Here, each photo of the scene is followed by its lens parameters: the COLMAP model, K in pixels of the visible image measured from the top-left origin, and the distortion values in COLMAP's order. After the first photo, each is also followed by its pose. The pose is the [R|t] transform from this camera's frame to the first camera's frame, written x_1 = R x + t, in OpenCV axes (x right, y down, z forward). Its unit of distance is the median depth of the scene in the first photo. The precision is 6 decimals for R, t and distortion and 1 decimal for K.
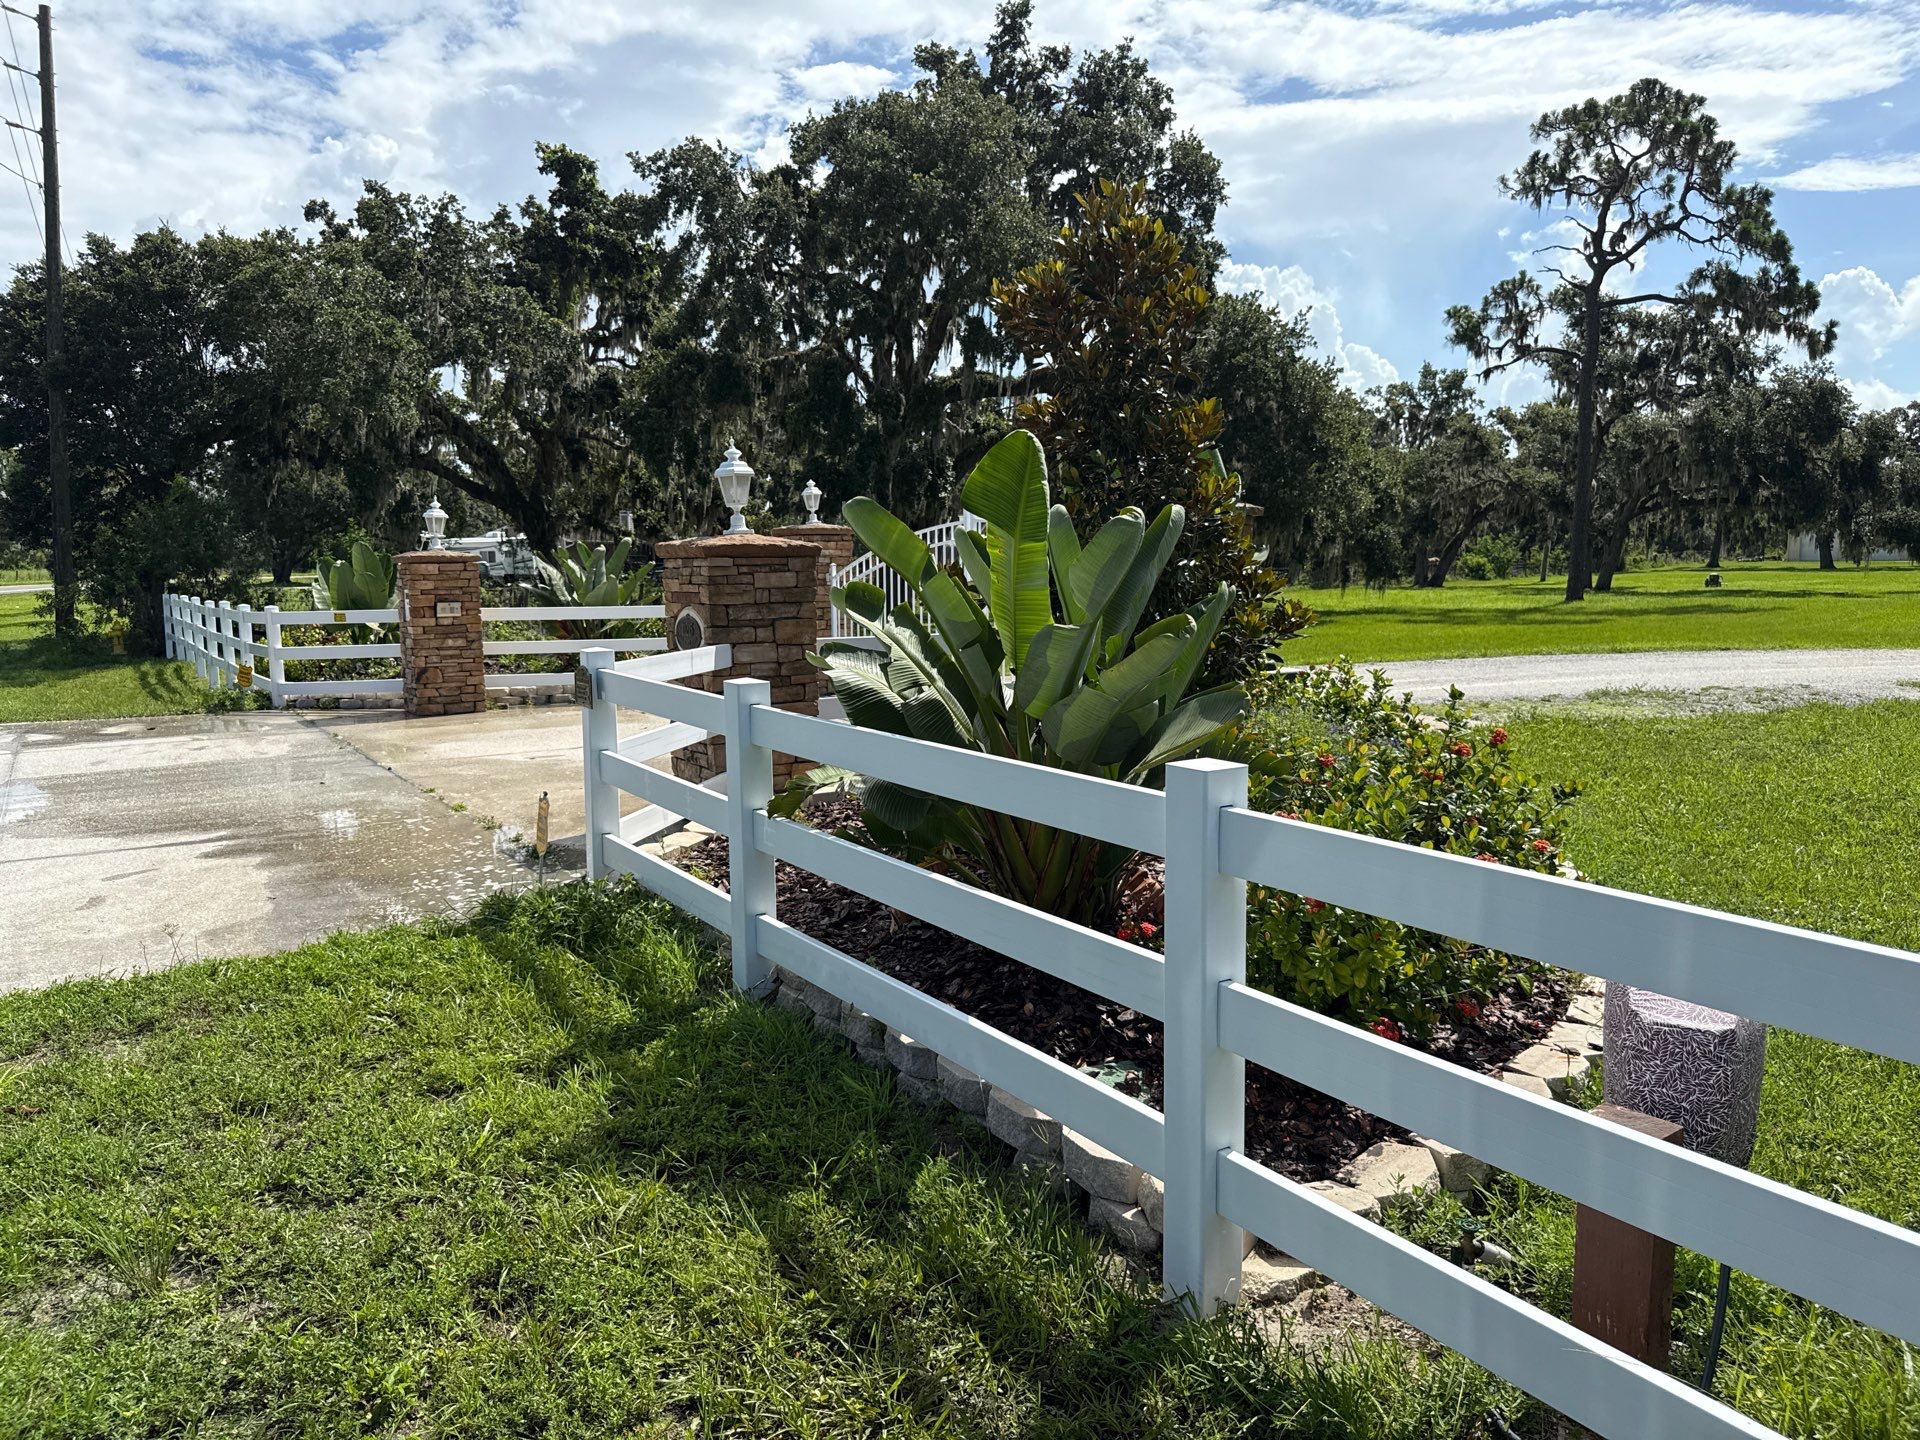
lens RADIAL K [[1364.0, 0, 960.0], [0, 1364.0, 720.0], [0, 0, 1]] dist [0.009984, -0.013298]
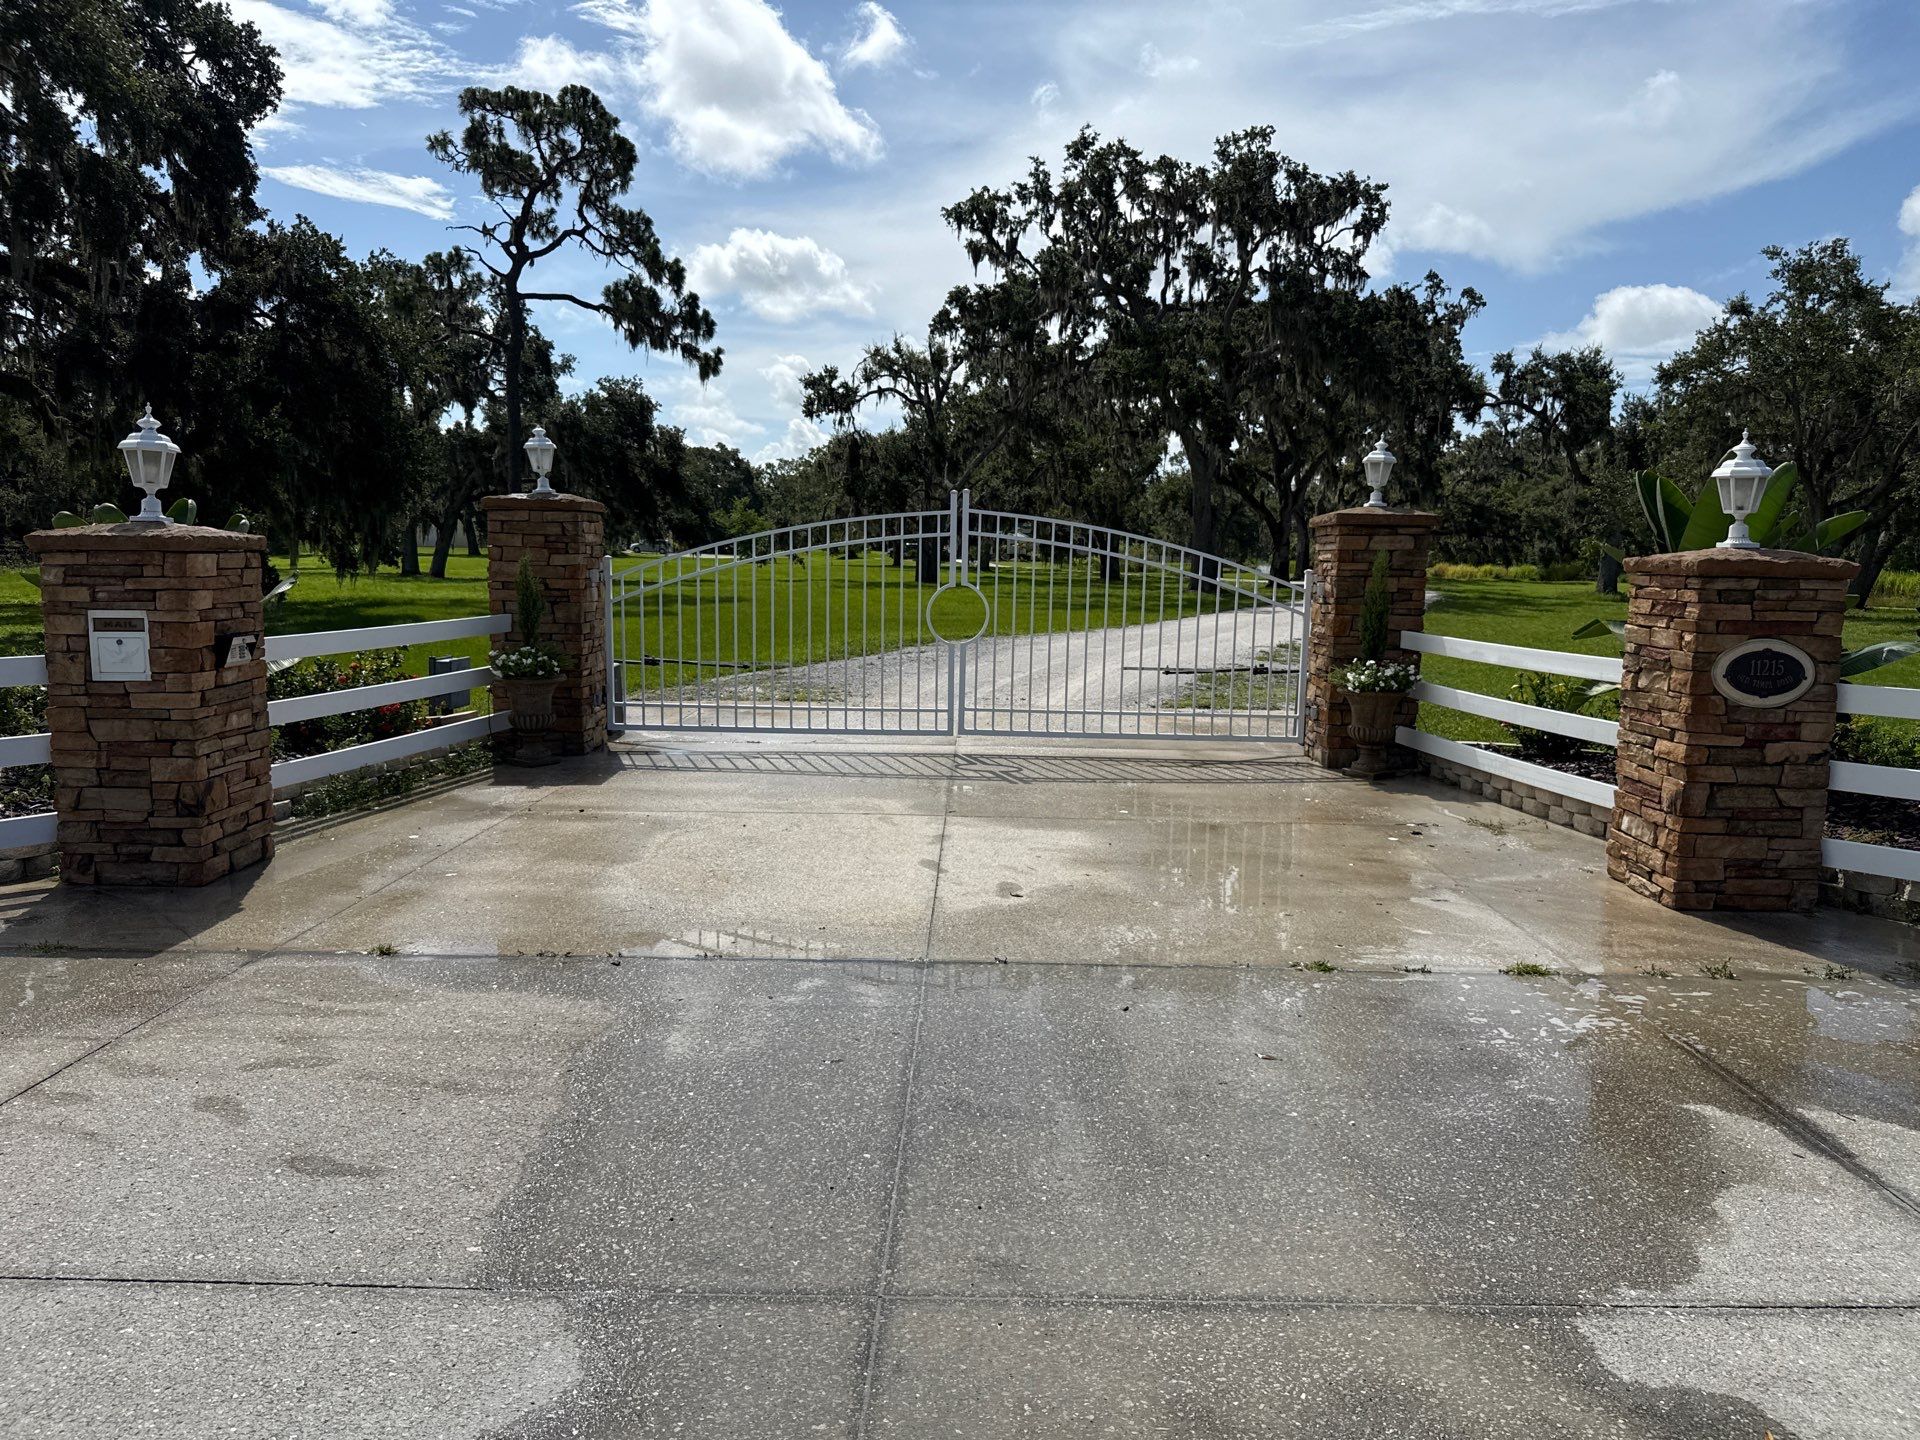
lens RADIAL K [[1364.0, 0, 960.0], [0, 1364.0, 720.0], [0, 0, 1]] dist [0.009984, -0.013298]
pose [[0.555001, -0.084369, 0.827560, -0.228883], [0.072459, 0.995965, 0.052944, -0.022706], [-0.828688, 0.030580, 0.558875, 0.187804]]
